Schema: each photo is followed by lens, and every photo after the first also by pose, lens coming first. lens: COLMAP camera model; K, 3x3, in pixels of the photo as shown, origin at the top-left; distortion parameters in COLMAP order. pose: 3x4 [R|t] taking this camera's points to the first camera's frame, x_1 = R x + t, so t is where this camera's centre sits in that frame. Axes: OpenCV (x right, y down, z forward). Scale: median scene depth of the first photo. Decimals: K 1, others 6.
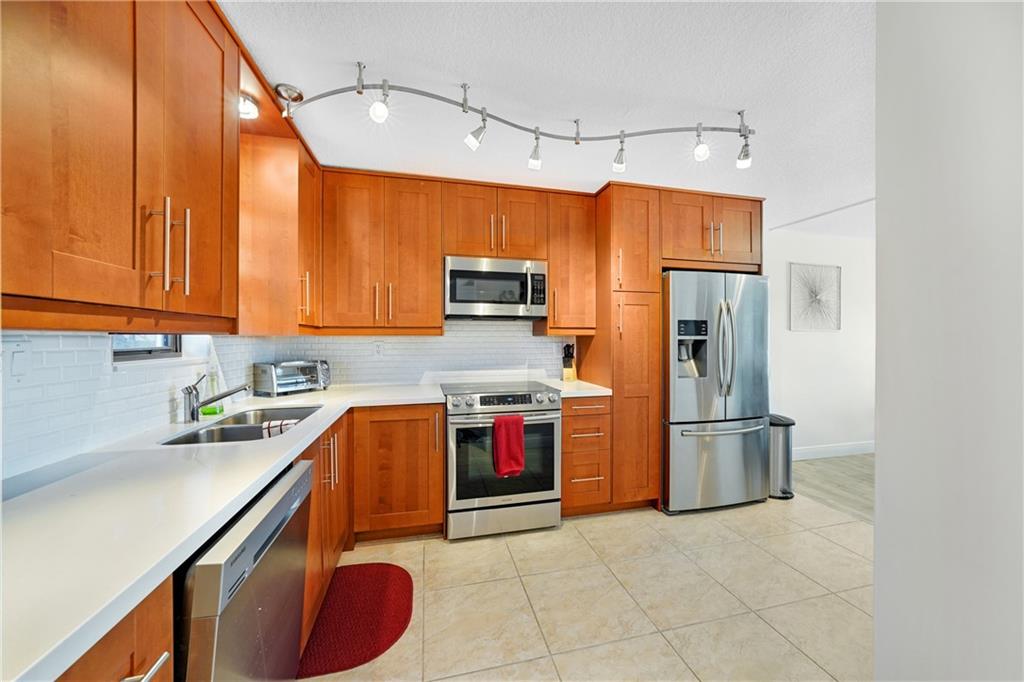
lens RADIAL K [[387.4, 0, 507.1], [0, 387.4, 339.3], [0, 0, 1]] dist [0.012372, -0.000012]
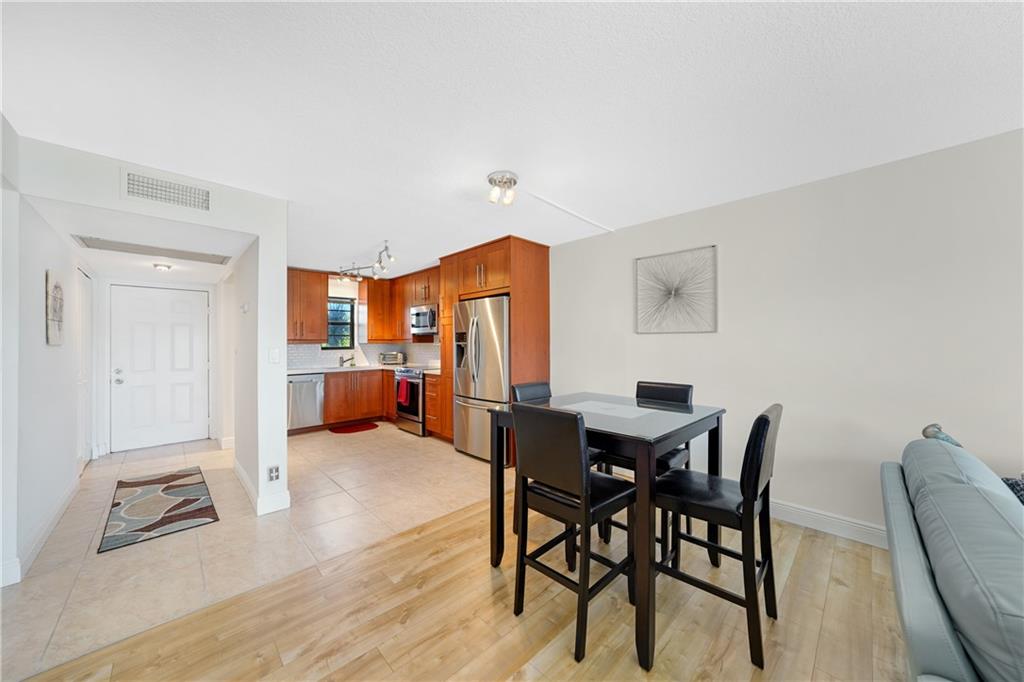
lens RADIAL K [[363.2, 0, 499.5], [0, 363.2, 339.9], [0, 0, 1]] dist [-0.013501, 0.004005]
pose [[0.446631, -0.014225, -0.894605, 1.903886], [0.000994, 0.999881, -0.015403, 0.005415], [0.894718, 0.005990, 0.446592, 0.475291]]
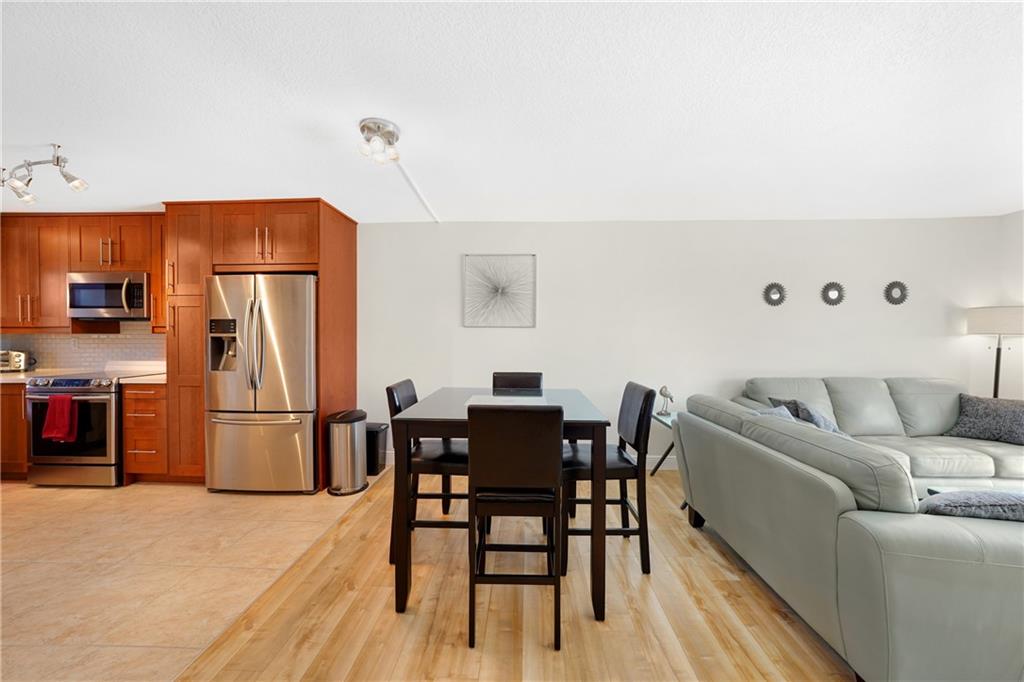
lens RADIAL K [[363.2, 0, 518.2], [0, 363.2, 339.0], [0, 0, 1]] dist [-0.013501, 0.004005]
pose [[0.945717, 0.000938, -0.324990, 1.617072], [-0.000354, 0.999998, 0.001857, 0.005272], [0.324991, -0.001641, 0.945716, 0.304656]]
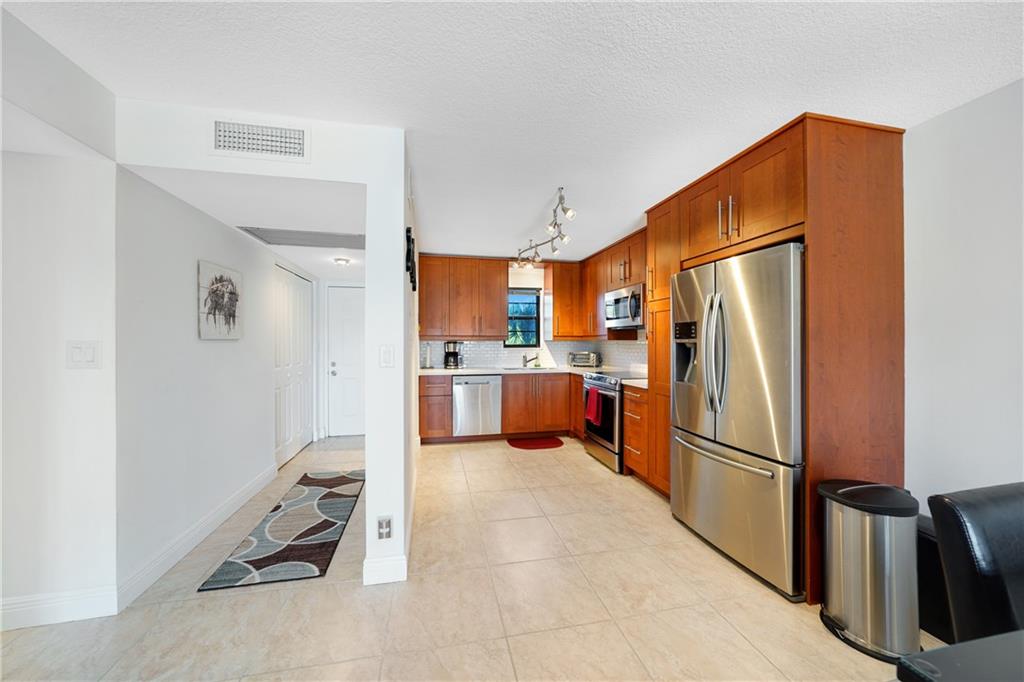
lens RADIAL K [[363.2, 0, 490.3], [0, 363.2, 338.6], [0, 0, 1]] dist [-0.013501, 0.004005]
pose [[-0.109130, -0.010745, -0.993969, 1.412805], [-0.009606, 0.999906, -0.009754, 0.003511], [0.993981, 0.008484, -0.109223, 0.629379]]
